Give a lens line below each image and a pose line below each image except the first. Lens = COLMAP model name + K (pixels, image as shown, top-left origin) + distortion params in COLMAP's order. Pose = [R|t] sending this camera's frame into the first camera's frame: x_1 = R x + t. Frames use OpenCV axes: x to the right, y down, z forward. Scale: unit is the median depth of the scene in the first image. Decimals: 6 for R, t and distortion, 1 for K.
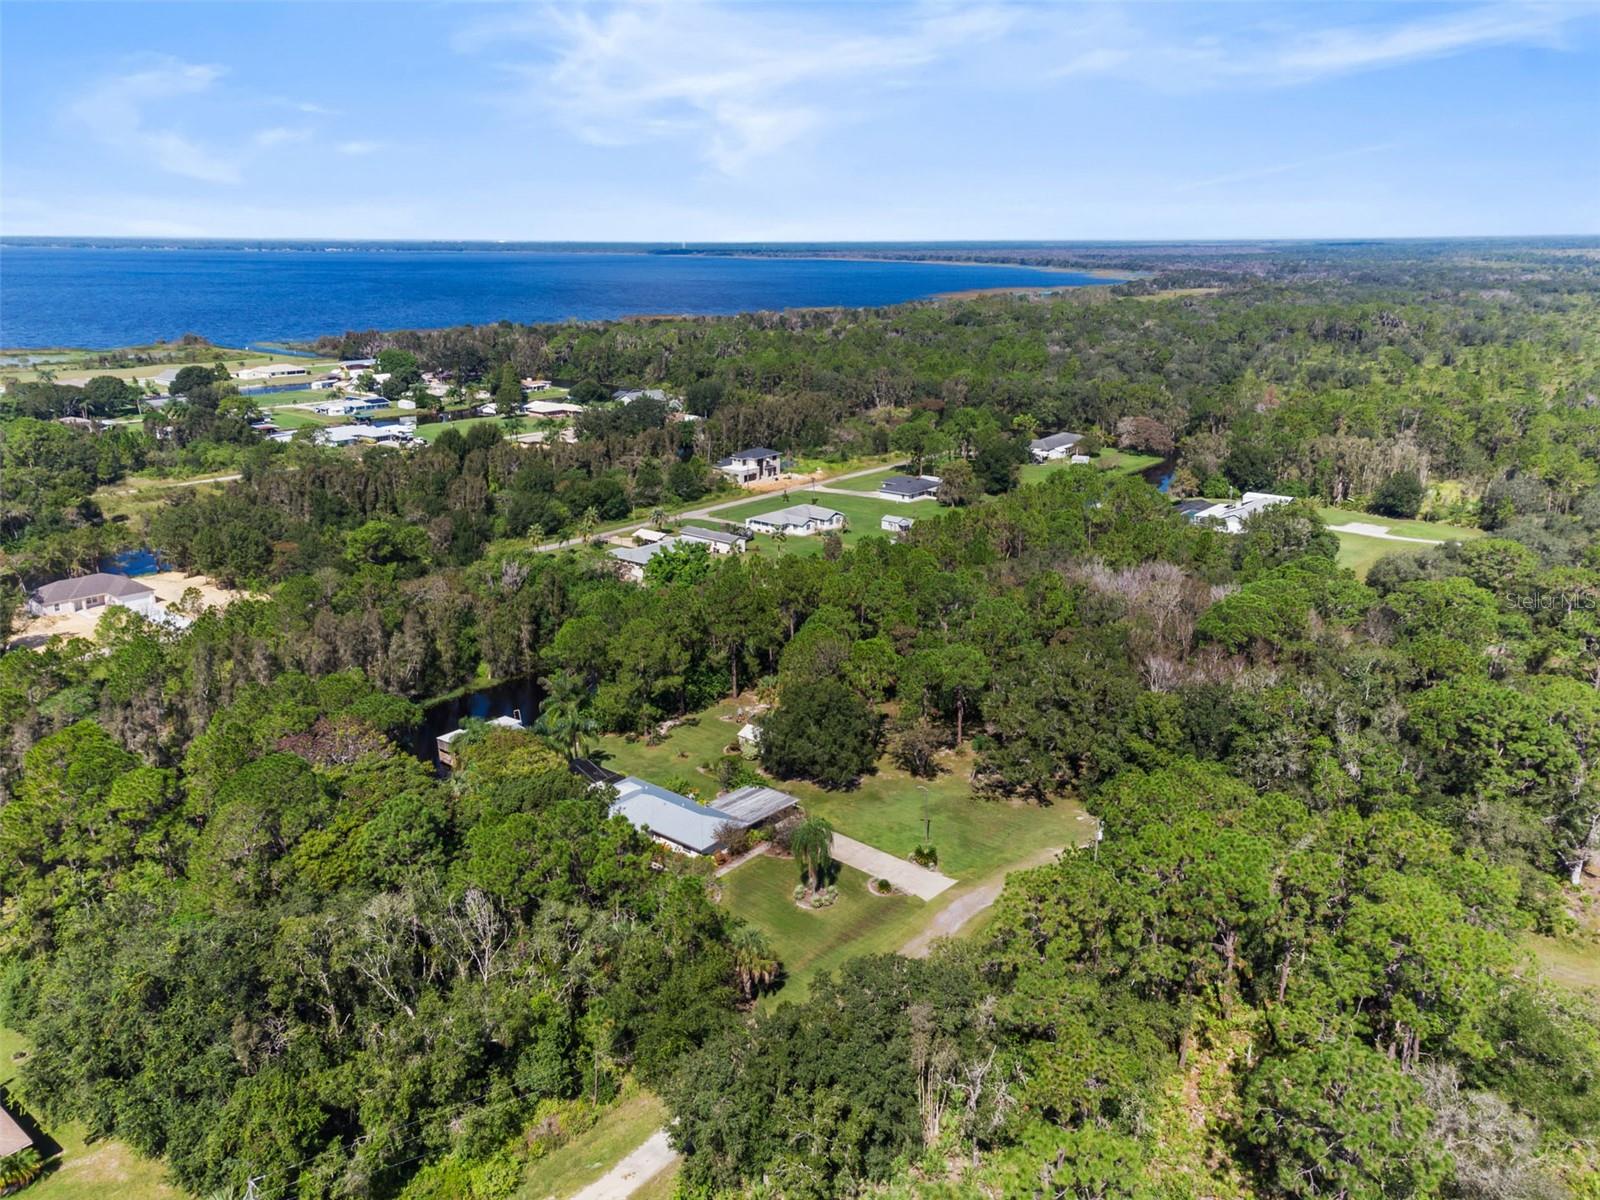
lens RADIAL K [[1205.0, 0, 800.0], [0, 1205.0, 600.0], [0, 0, 1]] dist [0.055223, 0.007138]
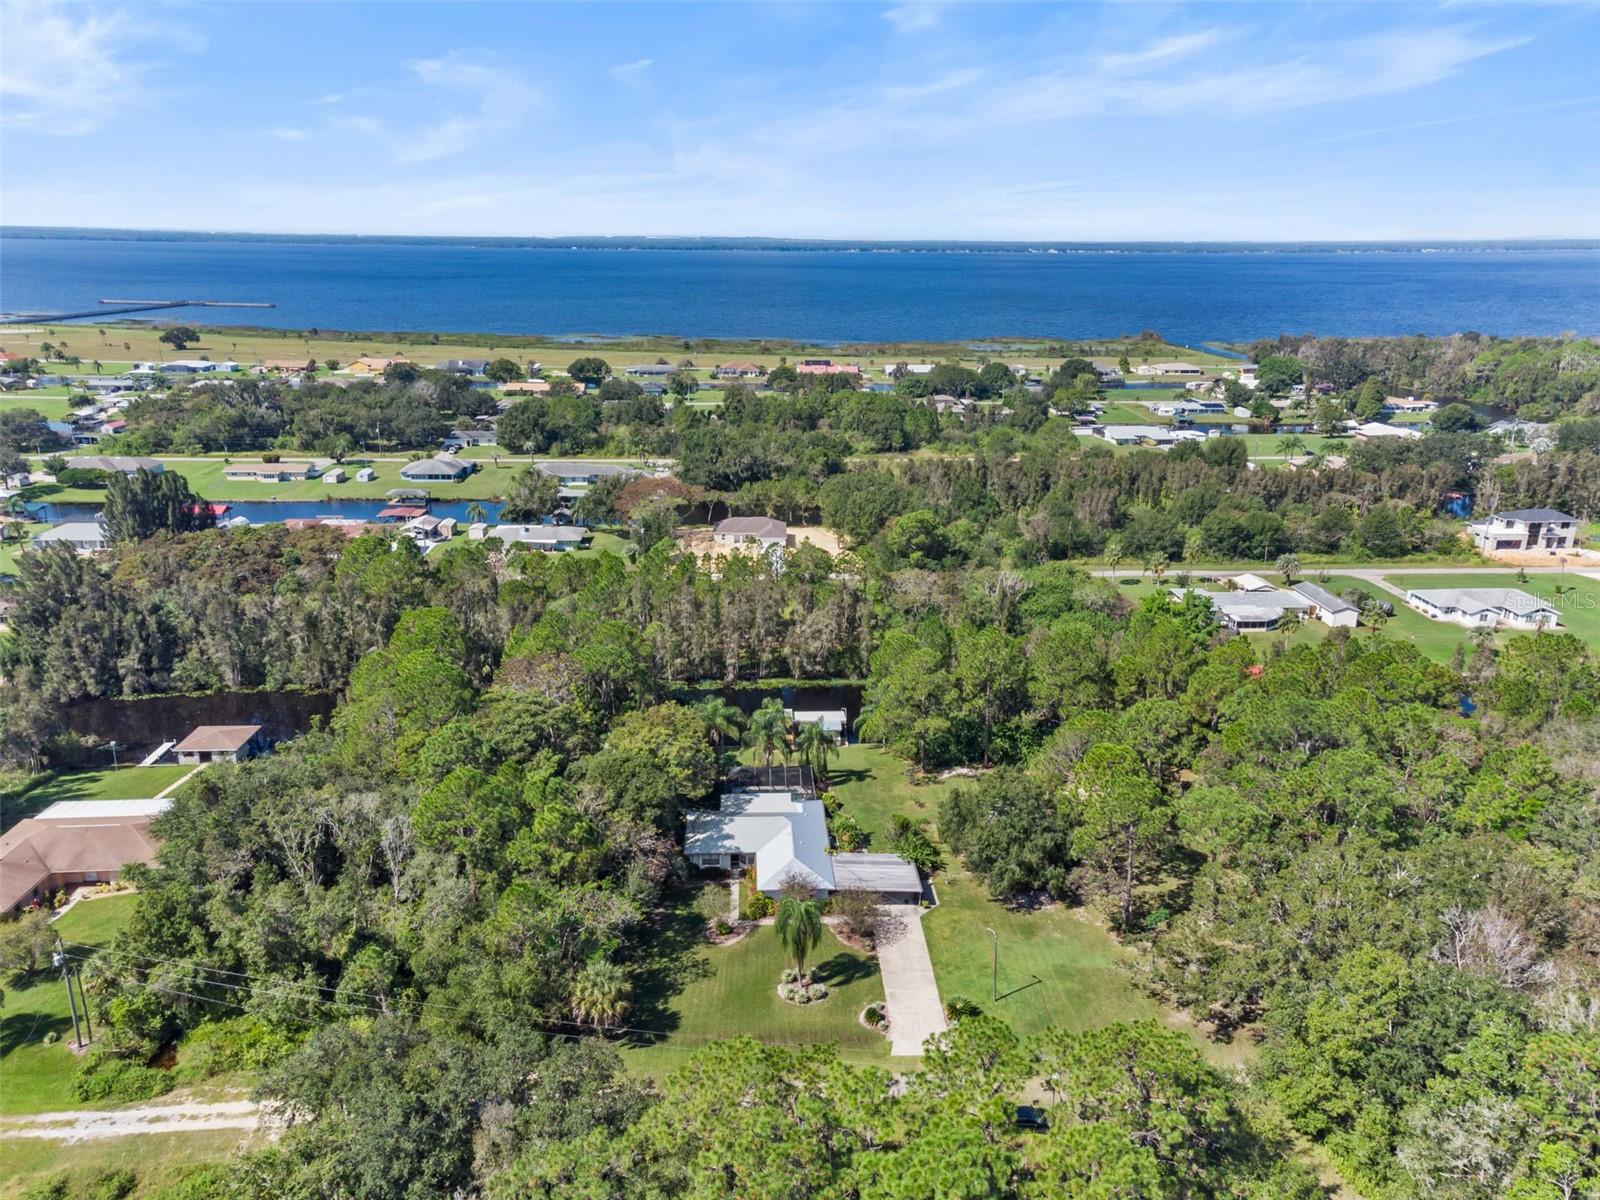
lens RADIAL K [[1205.0, 0, 800.0], [0, 1205.0, 600.0], [0, 0, 1]] dist [0.055223, 0.007138]
pose [[0.668498, 0.217028, -0.711343, 0.213330], [-0.218502, 0.971576, 0.091083, -0.039121], [0.710892, 0.094541, 0.696918, 0.138713]]
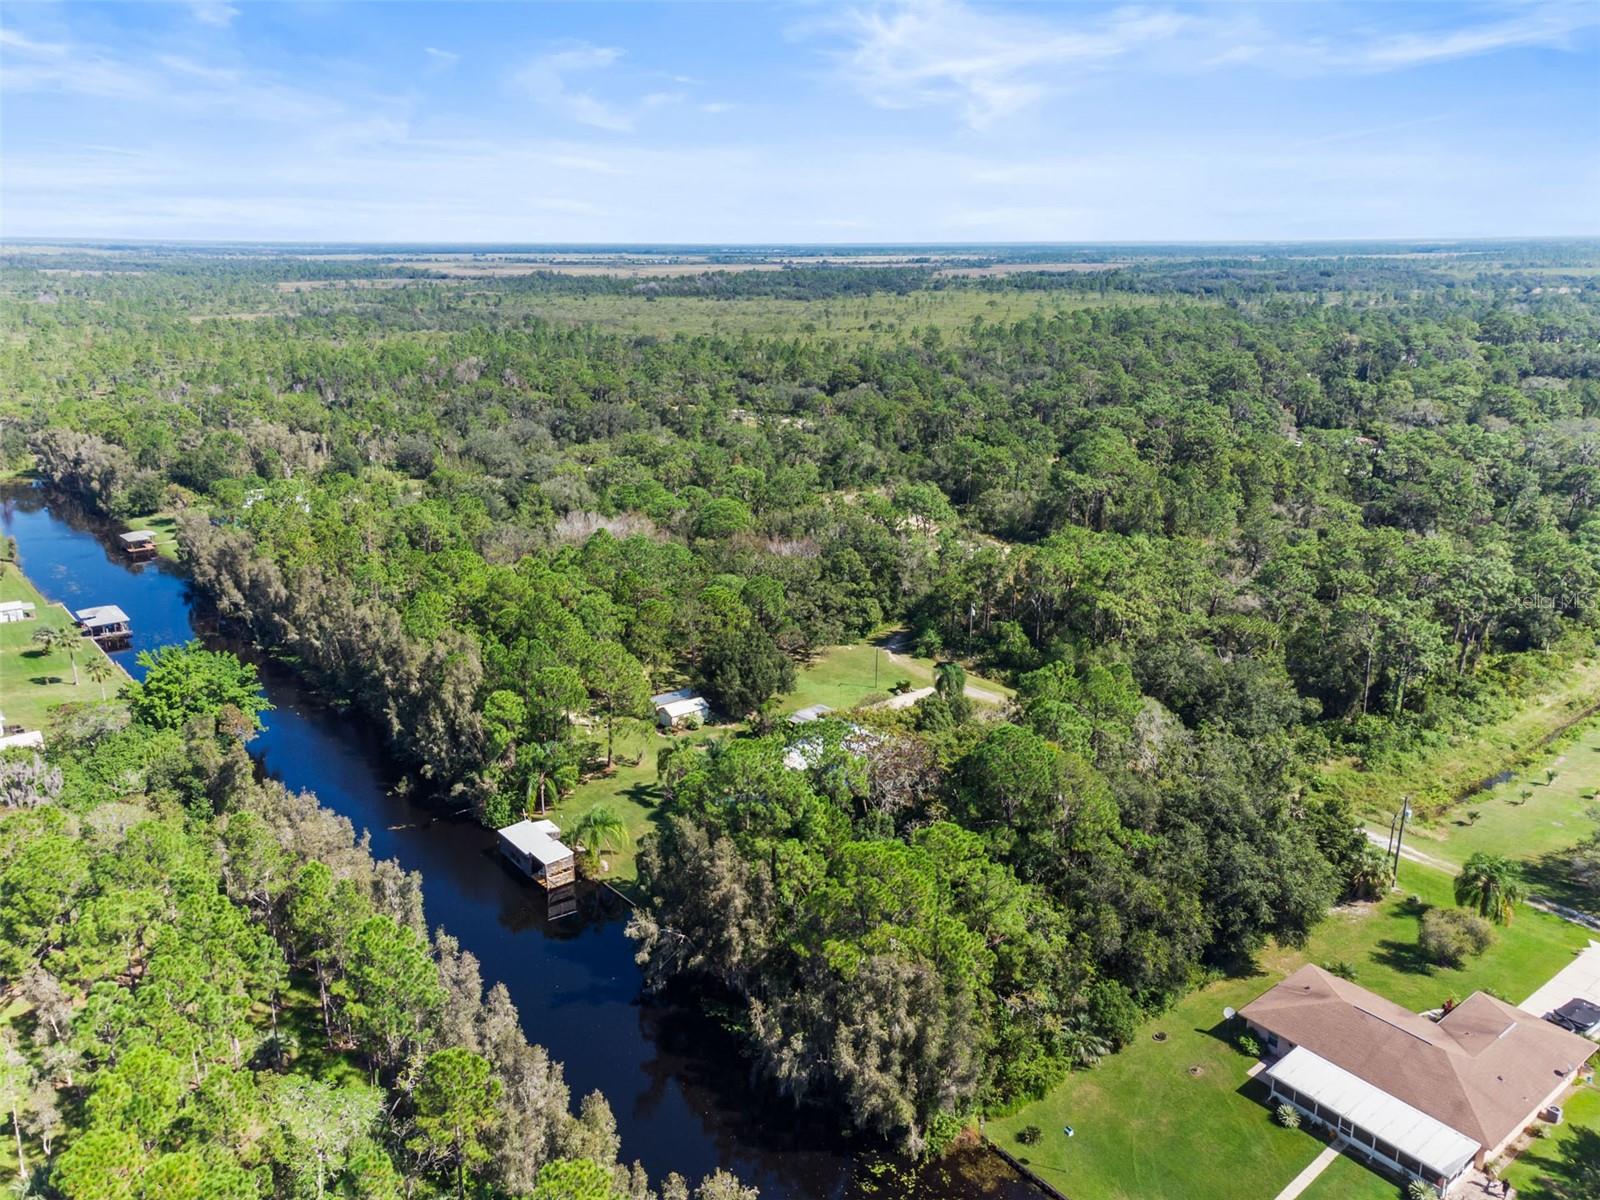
lens RADIAL K [[1205.0, 0, 800.0], [0, 1205.0, 600.0], [0, 0, 1]] dist [0.055223, 0.007138]
pose [[0.201215, -0.278839, 0.939021, -0.449519], [0.281423, 0.934669, 0.217243, -0.081631], [-0.938250, 0.220550, 0.266542, 0.268850]]
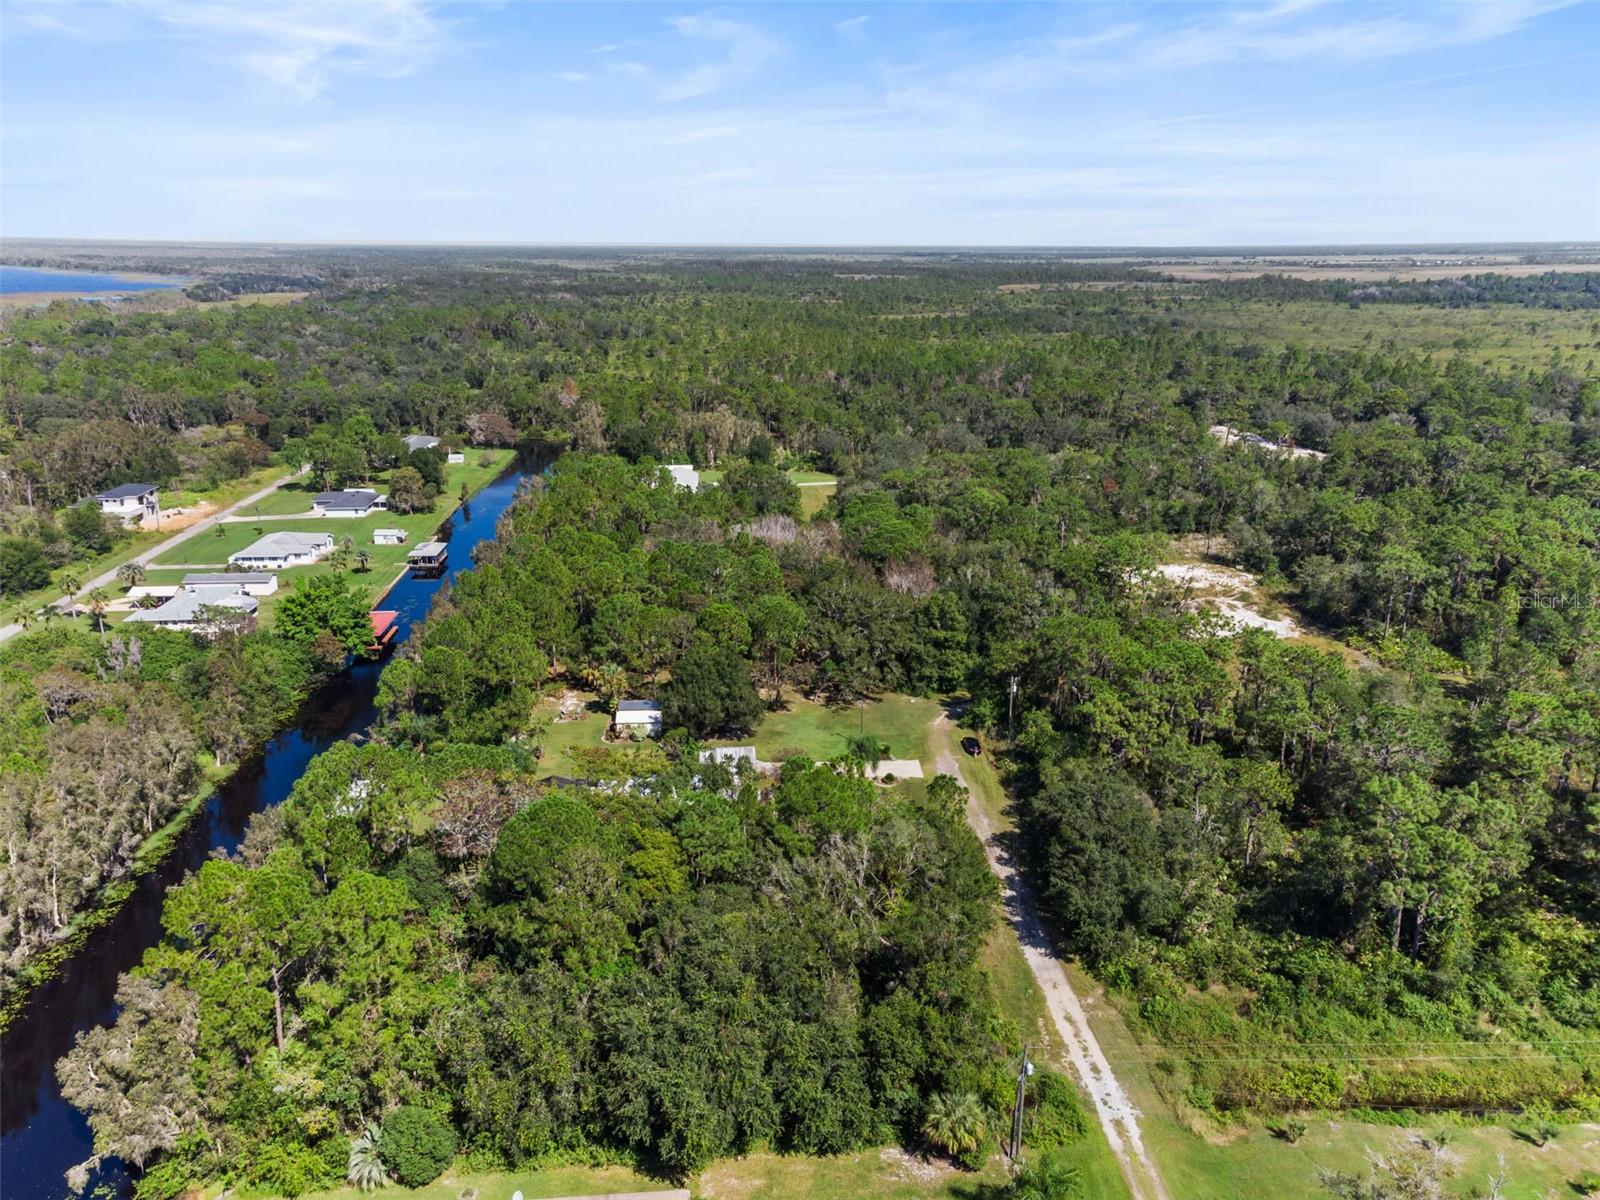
lens RADIAL K [[1205.0, 0, 800.0], [0, 1205.0, 600.0], [0, 0, 1]] dist [0.055223, 0.007138]
pose [[0.728306, -0.191923, 0.657827, -0.273283], [0.193750, 0.978481, 0.070966, -0.015423], [-0.657291, 0.075769, 0.749819, 0.046529]]
